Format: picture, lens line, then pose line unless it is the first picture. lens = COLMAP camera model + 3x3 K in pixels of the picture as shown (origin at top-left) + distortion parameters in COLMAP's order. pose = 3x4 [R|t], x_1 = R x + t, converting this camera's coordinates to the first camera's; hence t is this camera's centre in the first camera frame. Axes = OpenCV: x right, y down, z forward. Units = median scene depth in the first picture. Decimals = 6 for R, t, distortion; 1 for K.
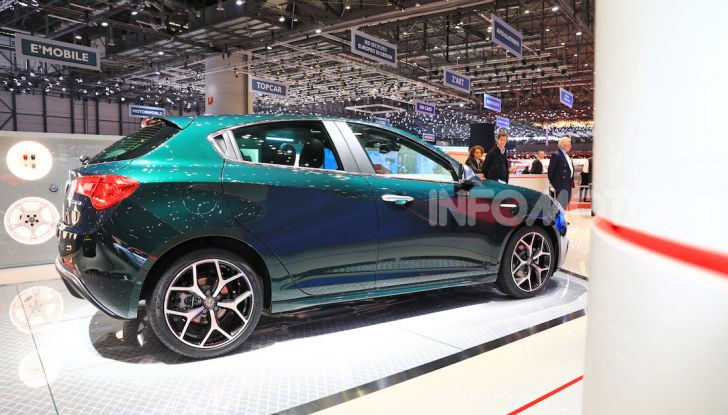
lens RADIAL K [[516.5, 0, 364.0], [0, 516.5, 207.5], [0, 0, 1]] dist [-0.084860, 0.000619]
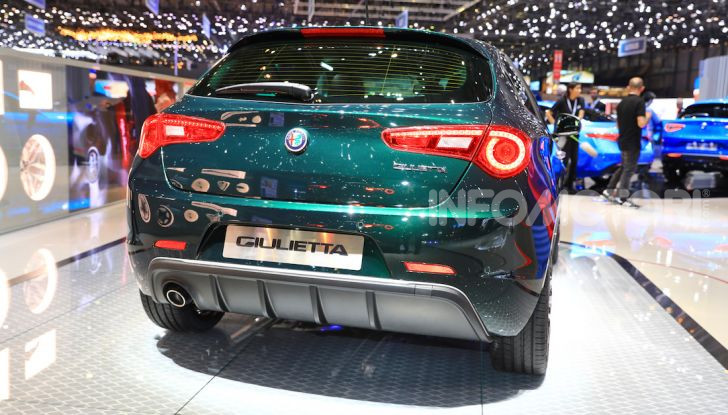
lens RADIAL K [[762.7, 0, 364.0], [0, 762.7, 207.5], [0, 0, 1]] dist [0.016921, 0.027372]
pose [[0.725619, -0.055318, 0.685870, -0.114562], [0.011300, 0.997587, 0.068505, -0.002480], [-0.688004, -0.041959, 0.724493, 0.033778]]
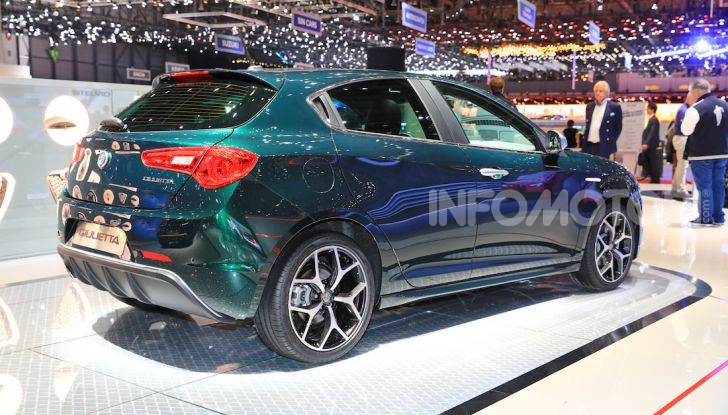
lens RADIAL K [[858.7, 0, 364.0], [0, 858.7, 207.5], [0, 0, 1]] dist [0.019203, 0.027642]
pose [[0.975250, -0.016658, 0.220477, -0.050200], [0.010344, 0.999503, 0.029763, -0.000432], [-0.220864, -0.026745, 0.974938, -0.036325]]
